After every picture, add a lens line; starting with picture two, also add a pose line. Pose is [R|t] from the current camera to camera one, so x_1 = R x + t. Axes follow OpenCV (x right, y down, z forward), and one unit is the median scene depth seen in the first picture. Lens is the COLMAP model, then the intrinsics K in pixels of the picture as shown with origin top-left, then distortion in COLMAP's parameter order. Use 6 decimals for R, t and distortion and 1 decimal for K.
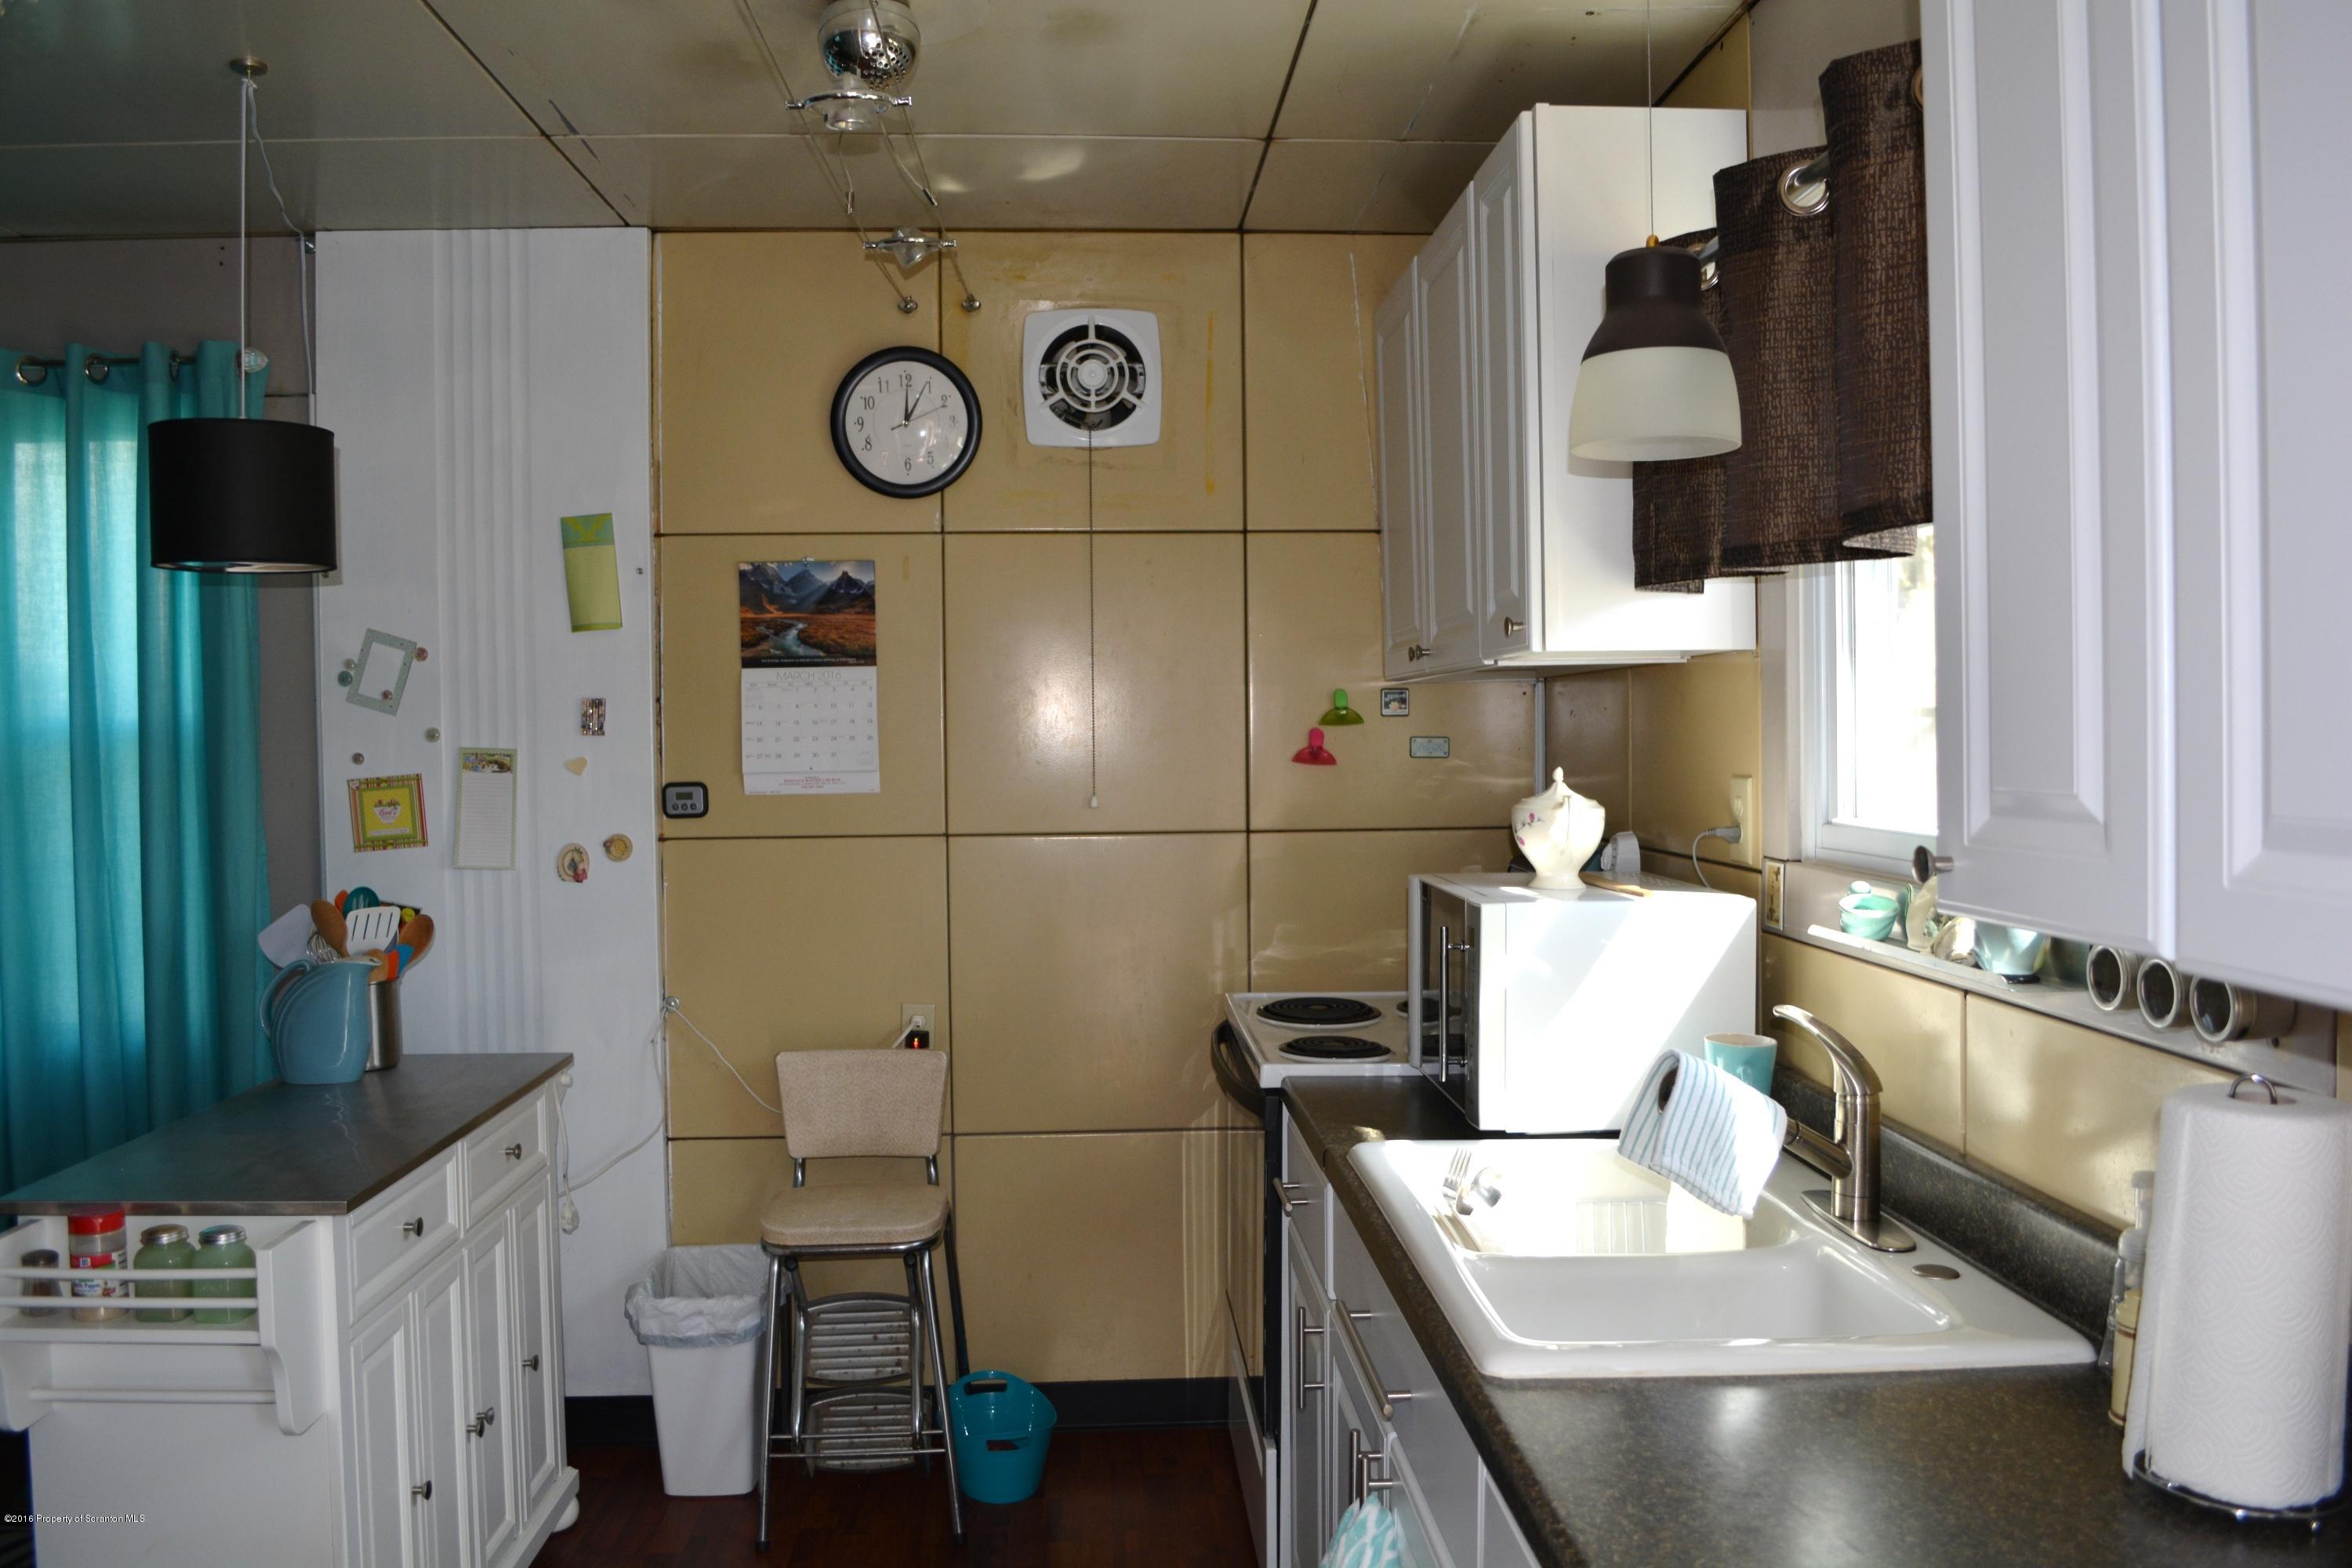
lens RADIAL K [[1840.0, 0, 1181.2], [0, 1840.0, 795.0], [0, 0, 1]] dist [-0.070844, -0.008482]
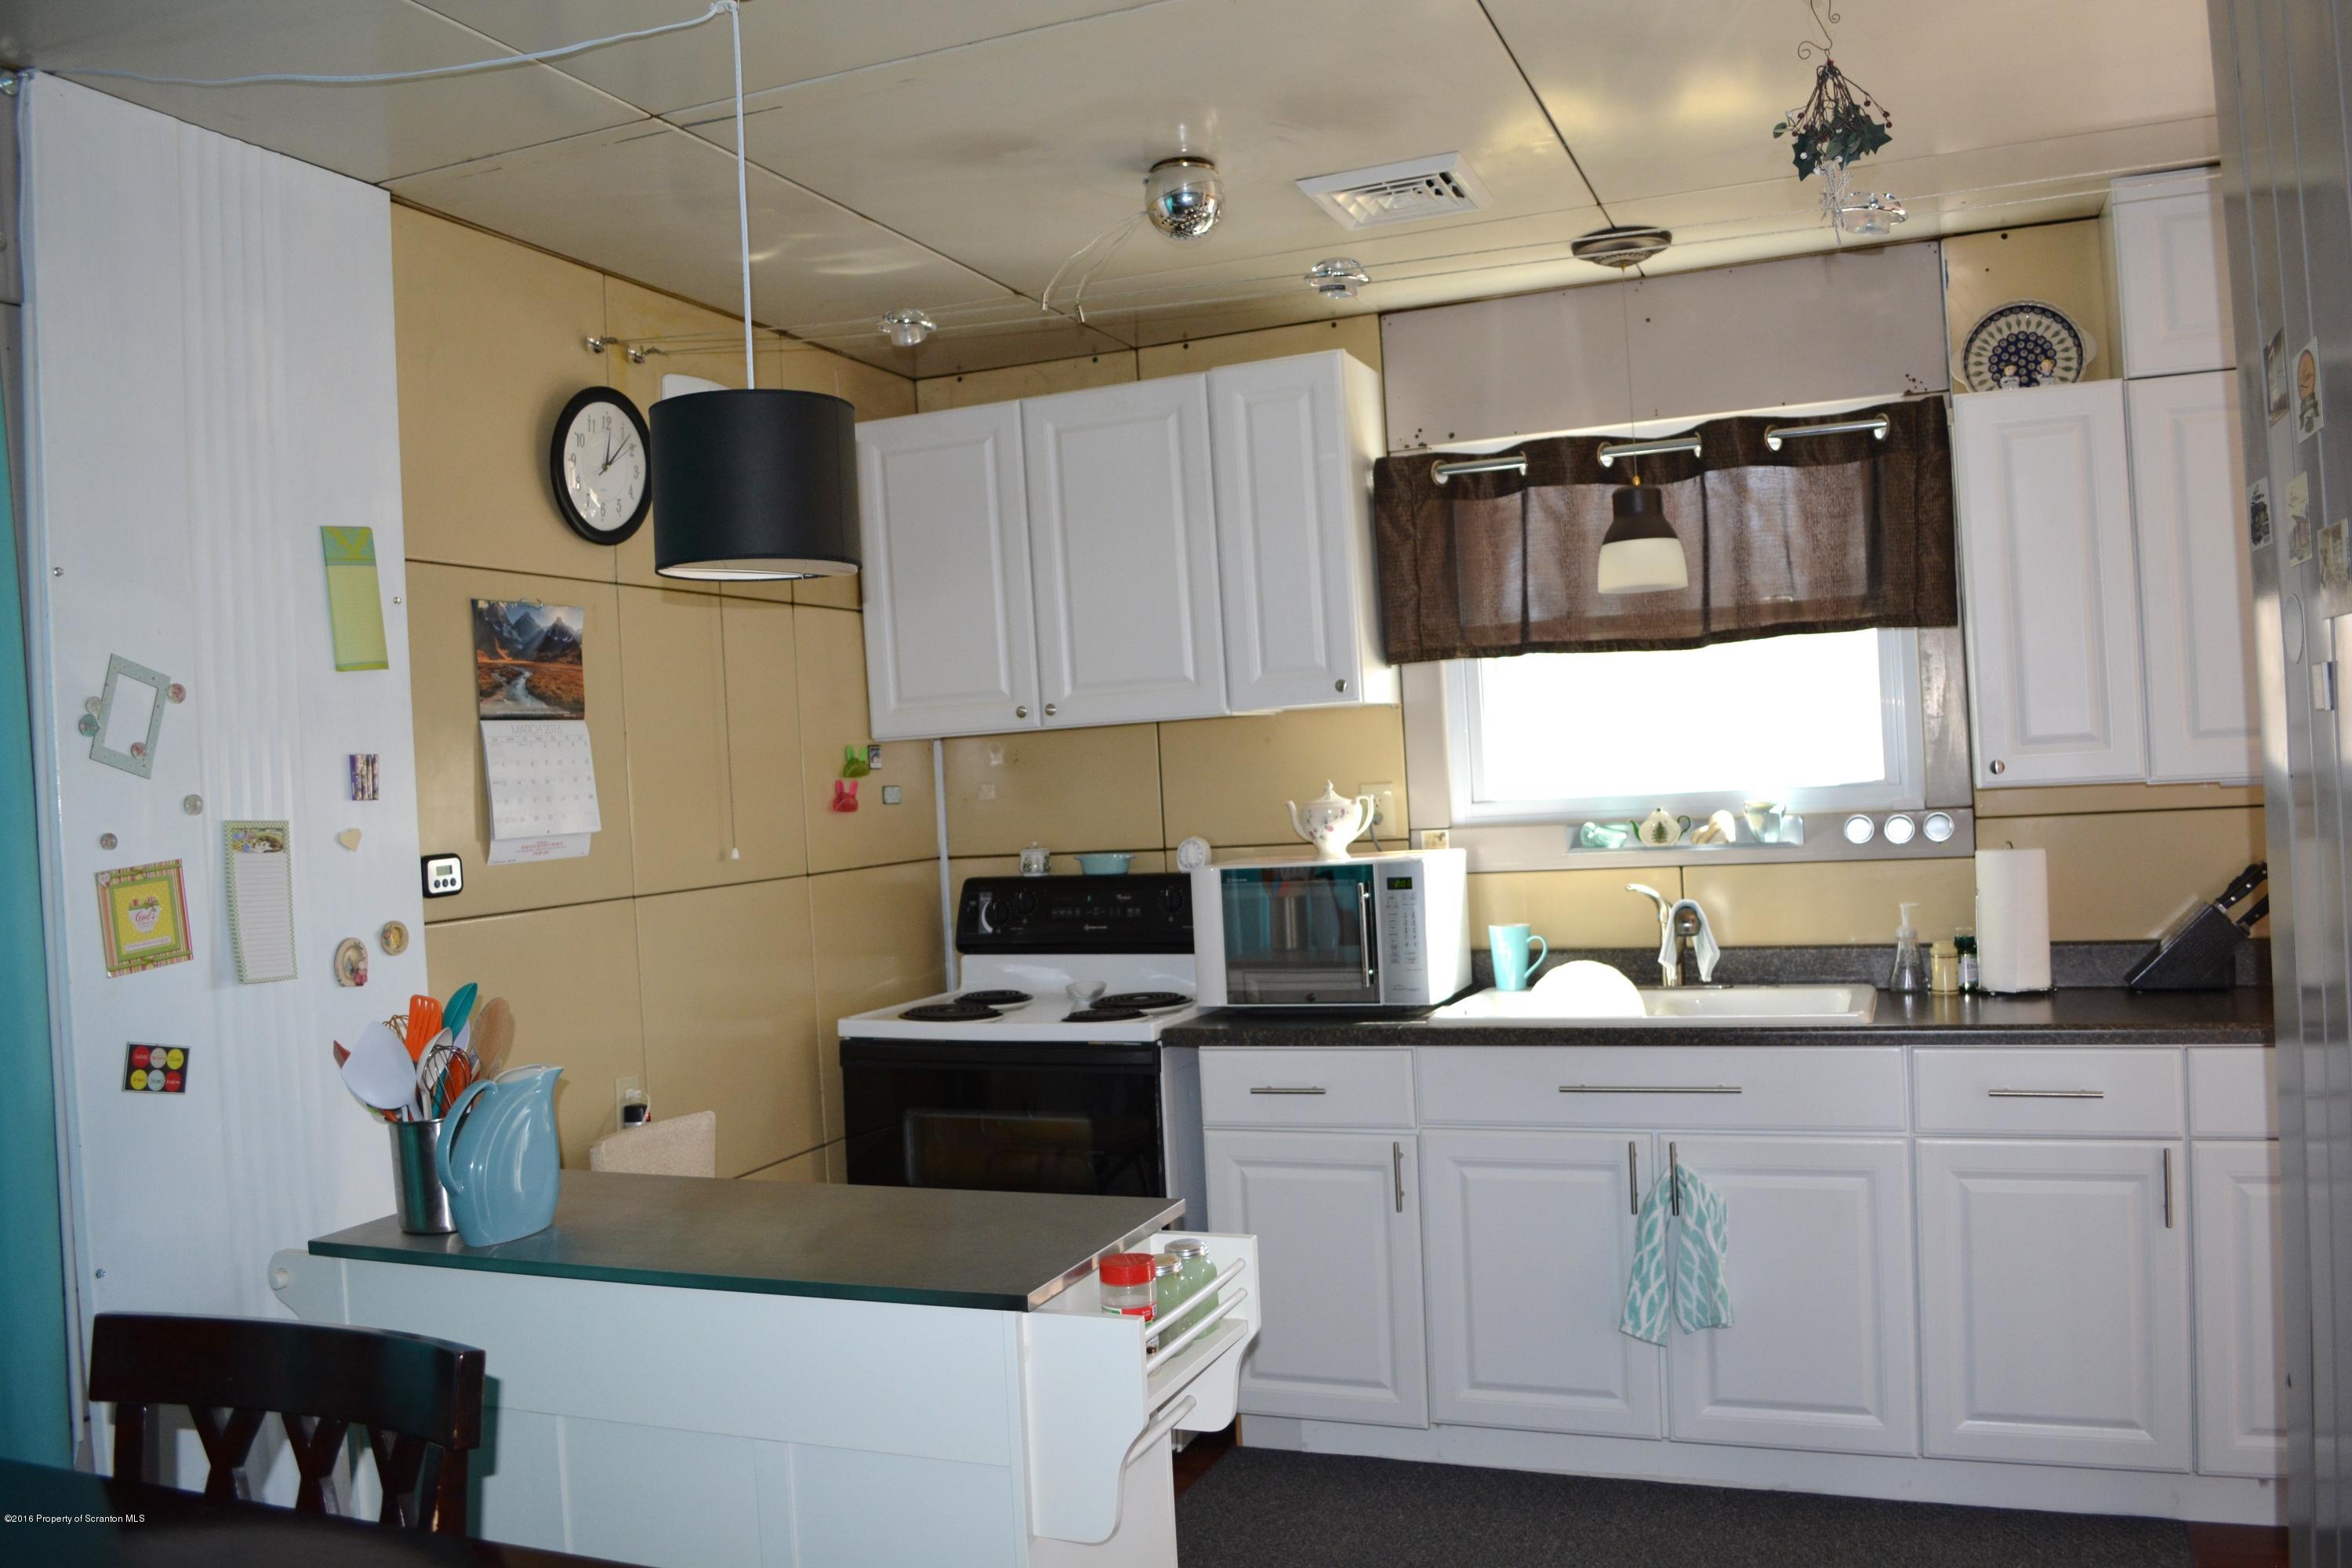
lens RADIAL K [[1840.0, 0, 1179.9], [0, 1840.0, 781.6], [0, 0, 1]] dist [-0.070844, -0.008482]
pose [[0.420396, -0.017053, 0.907180, -0.892515], [0.080437, 0.996587, -0.018541, 0.002598], [-0.903768, 0.080765, 0.420333, 0.341769]]
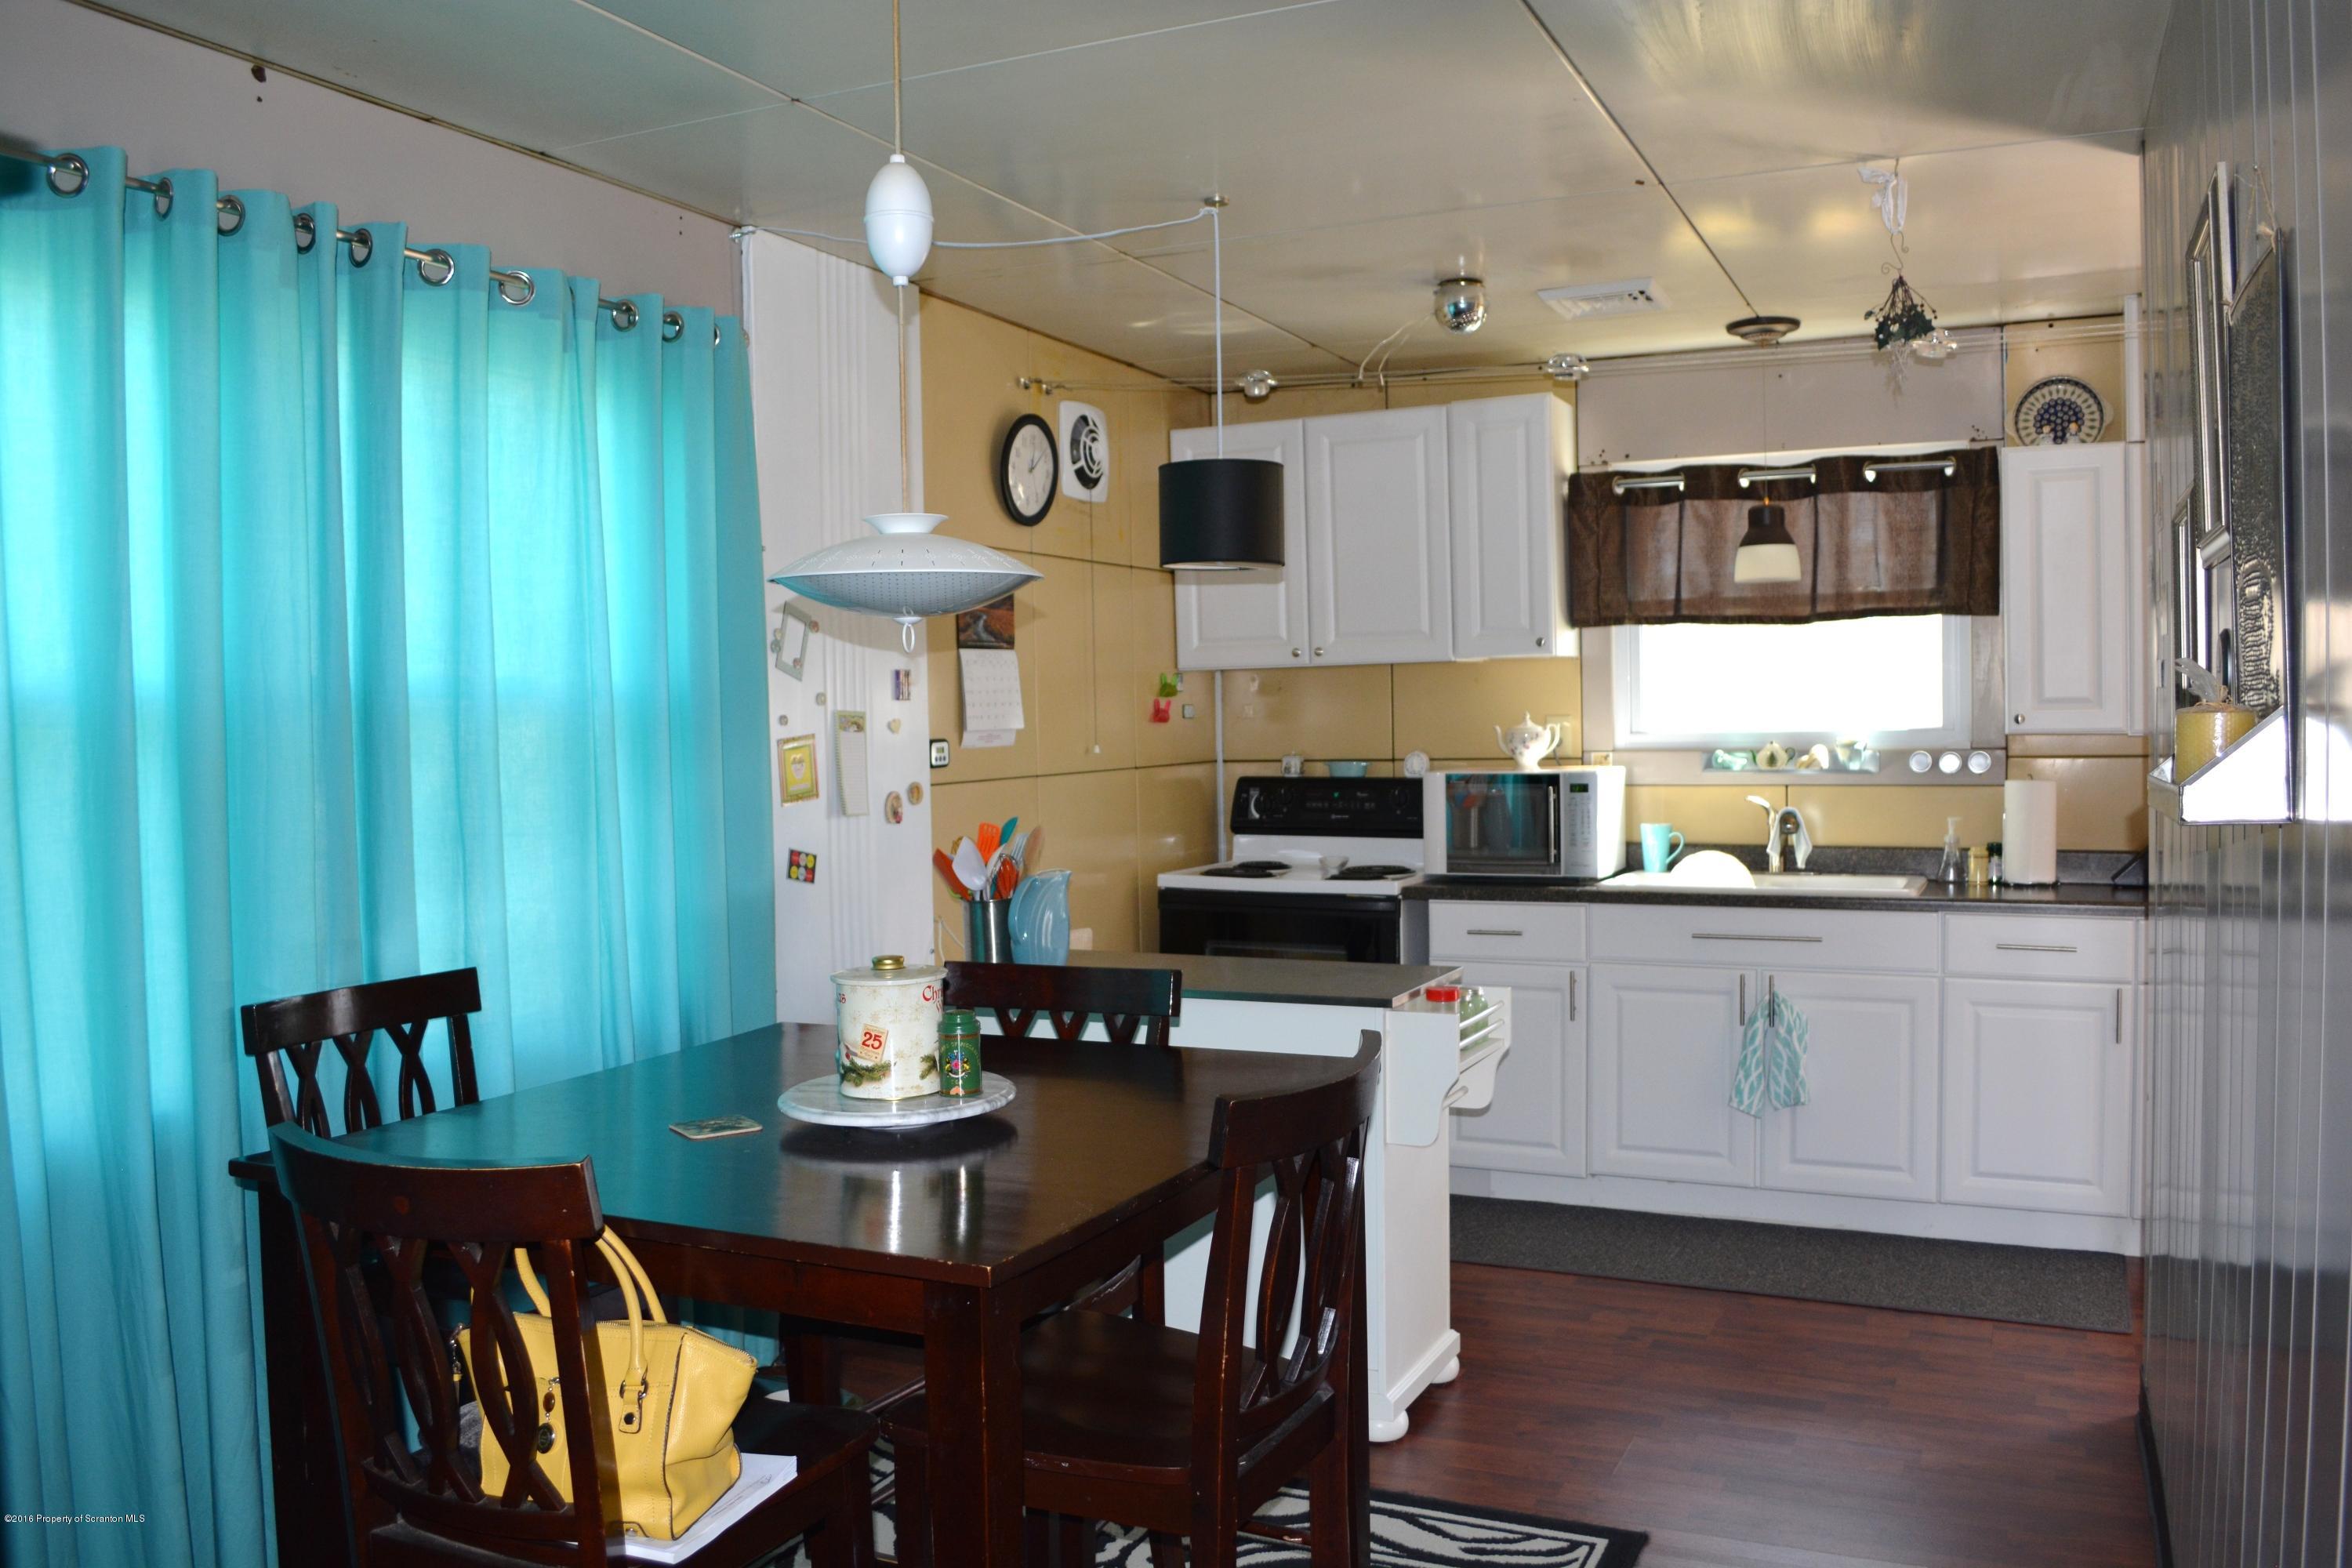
lens RADIAL K [[1840.0, 0, 1182.9], [0, 1840.0, 779.8], [0, 0, 1]] dist [-0.070844, -0.008482]
pose [[0.470458, -0.032820, 0.881812, -1.300970], [0.044015, 0.998937, 0.013697, 0.010968], [-0.881324, 0.032369, 0.471403, 0.270021]]
